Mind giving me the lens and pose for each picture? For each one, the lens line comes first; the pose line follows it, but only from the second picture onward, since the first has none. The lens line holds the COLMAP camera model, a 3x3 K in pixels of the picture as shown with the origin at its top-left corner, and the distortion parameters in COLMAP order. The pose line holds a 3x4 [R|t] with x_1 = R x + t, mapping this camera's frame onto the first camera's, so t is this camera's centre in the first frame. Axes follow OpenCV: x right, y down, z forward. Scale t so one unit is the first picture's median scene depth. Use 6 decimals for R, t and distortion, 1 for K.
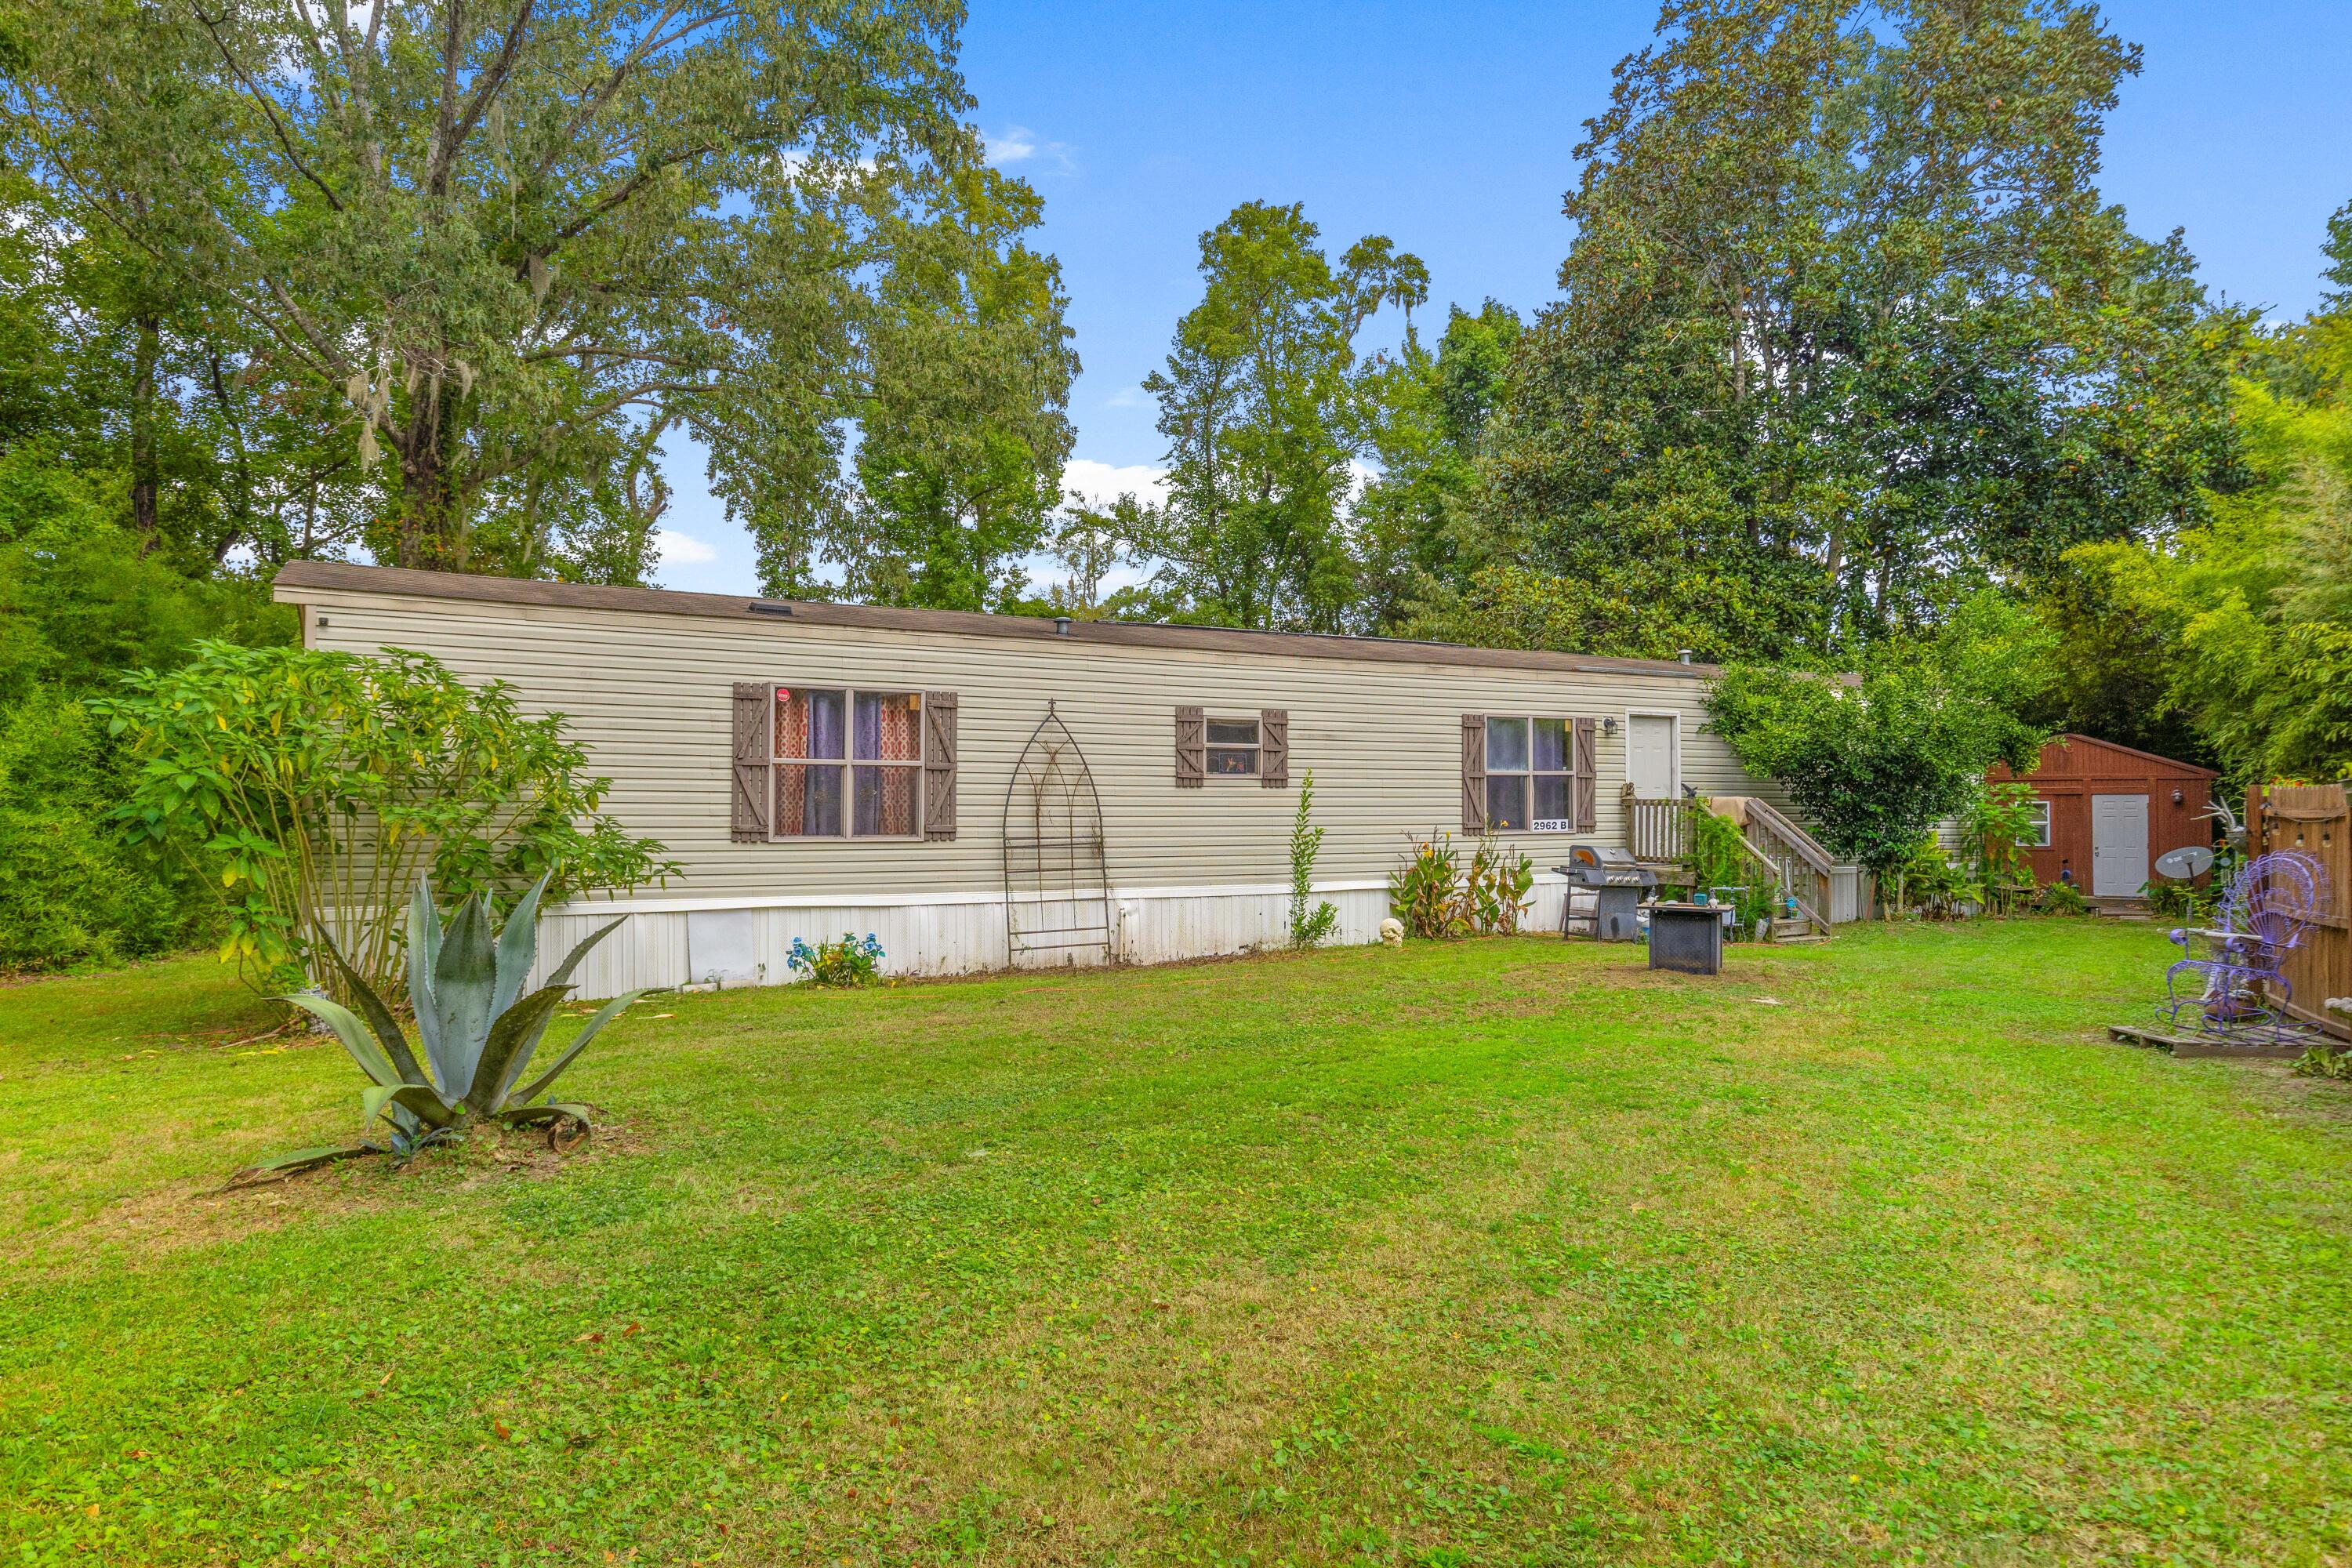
lens RADIAL K [[1459.3, 0, 1174.5], [0, 1459.3, 788.7], [0, 0, 1]] dist [0.000529, 0.005013]
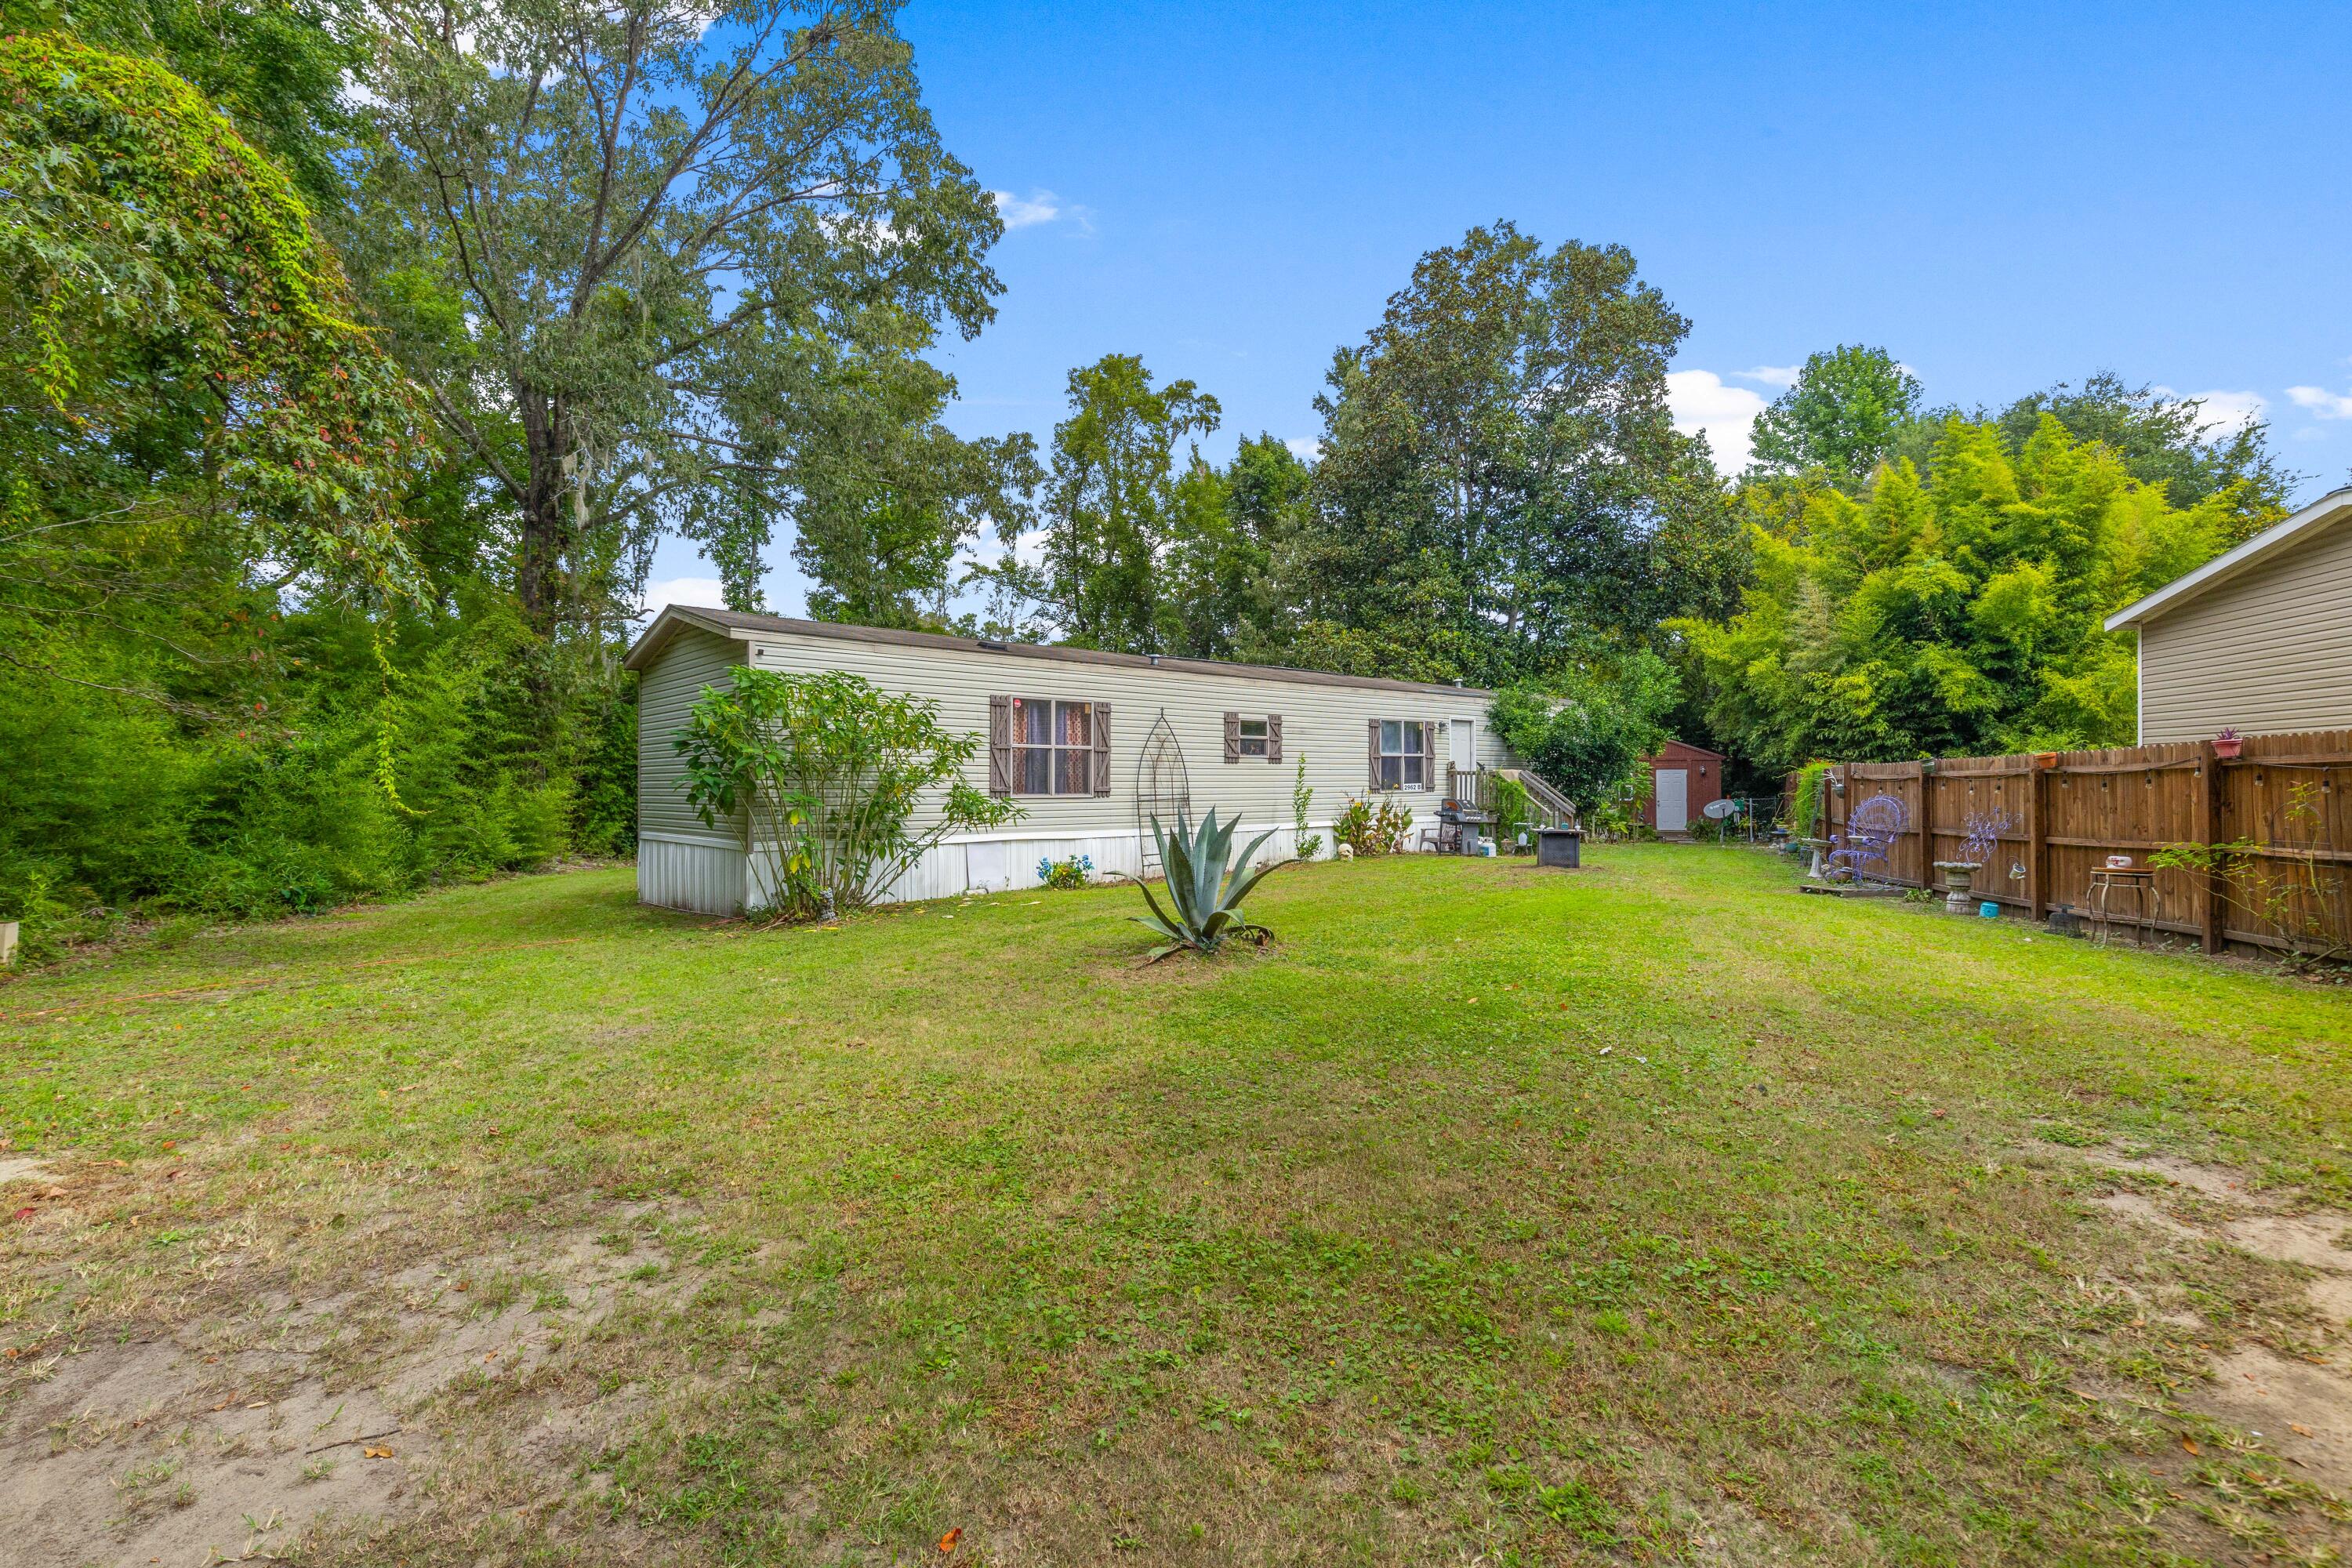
lens RADIAL K [[1102.5, 0, 1177.4], [0, 1102.5, 776.0], [0, 0, 1]] dist [0.018035, -0.000037]
pose [[0.972236, -0.001558, 0.233997, -0.270733], [-0.000622, 0.999957, 0.009239, 0.001490], [-0.234001, -0.009128, 0.972193, -0.130700]]
